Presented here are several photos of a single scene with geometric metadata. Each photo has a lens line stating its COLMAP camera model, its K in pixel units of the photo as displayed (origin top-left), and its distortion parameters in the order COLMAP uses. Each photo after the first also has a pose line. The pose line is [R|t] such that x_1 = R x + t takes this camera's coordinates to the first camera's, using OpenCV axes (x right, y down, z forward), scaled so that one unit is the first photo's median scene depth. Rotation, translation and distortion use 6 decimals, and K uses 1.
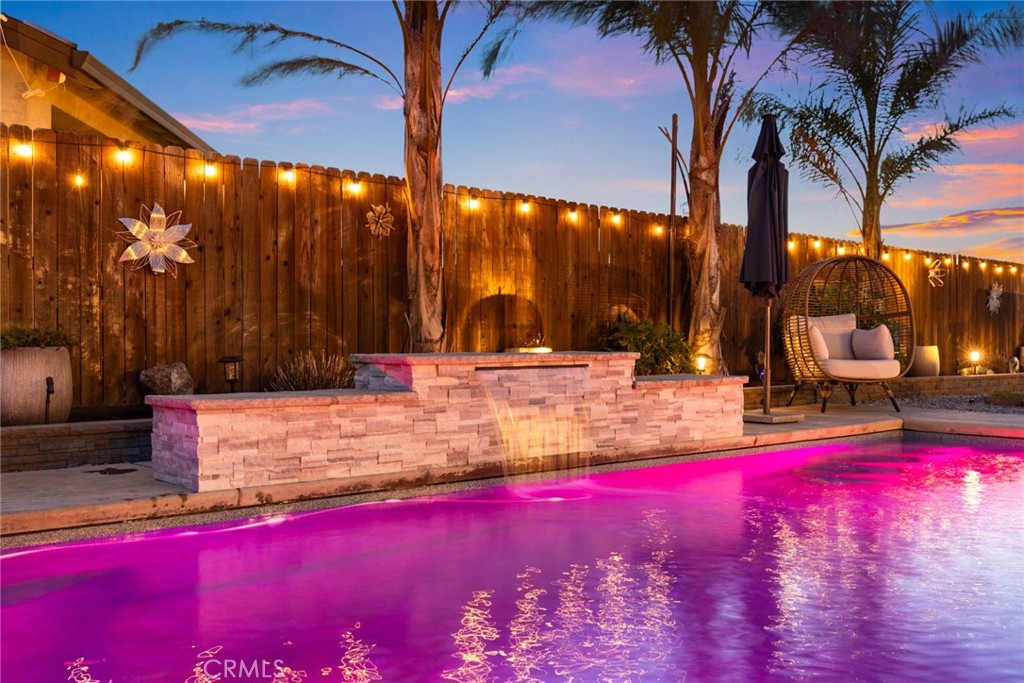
lens RADIAL K [[1007.8, 0, 512.0], [0, 1007.8, 341.5], [0, 0, 1]] dist [0.001716, 0.000262]
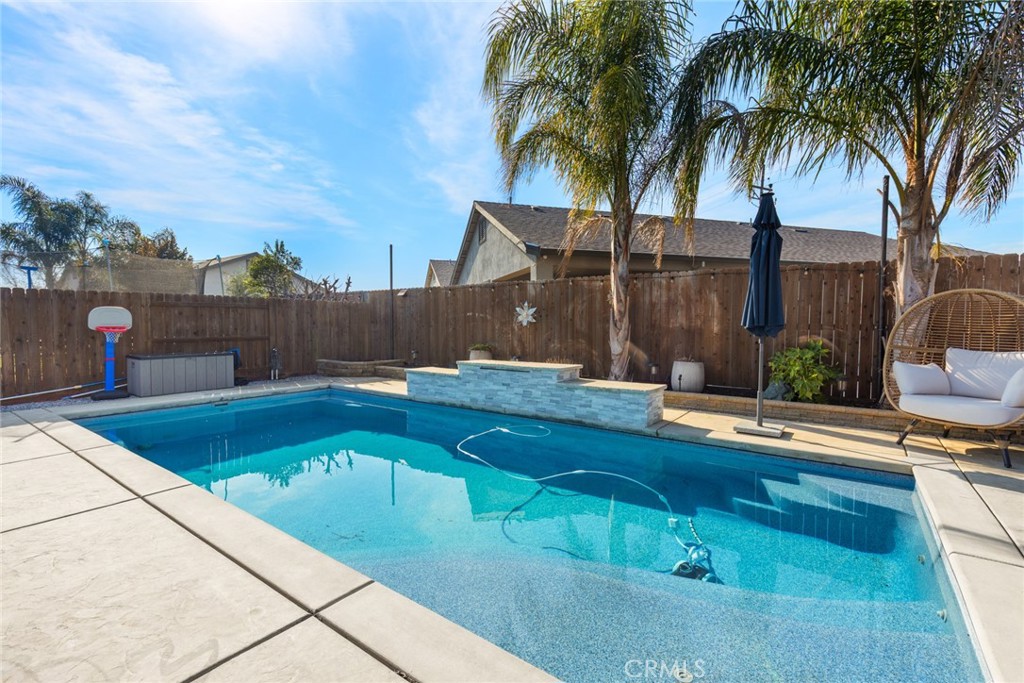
lens RADIAL K [[453.4, 0, 512.0], [0, 453.4, 341.5], [0, 0, 1]] dist [-0.001788, -0.000209]
pose [[0.227172, 0.033820, -0.973267, 0.894680], [-0.007613, 0.999428, 0.032952, -0.064463], [0.973825, -0.000077, 0.227300, 0.657872]]
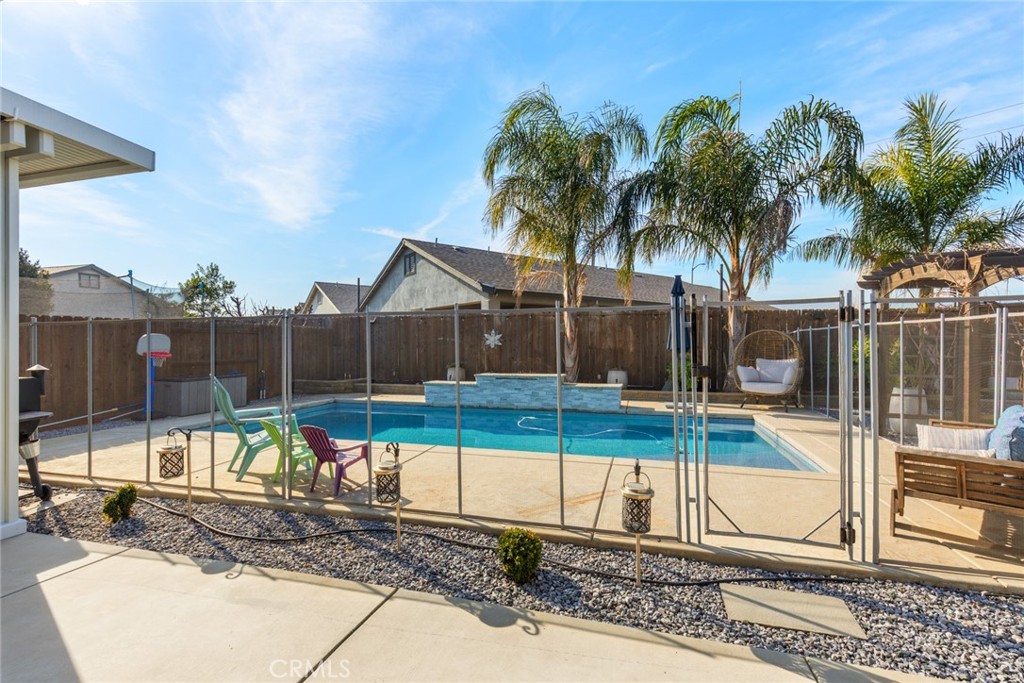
lens RADIAL K [[458.1, 0, 512.0], [0, 458.1, 341.5], [0, 0, 1]] dist [0.006422, 0.000315]
pose [[0.549883, -0.010835, -0.835171, 1.112859], [-0.000748, 0.999909, -0.013464, -0.068293], [0.835241, 0.008028, 0.549825, 0.111939]]
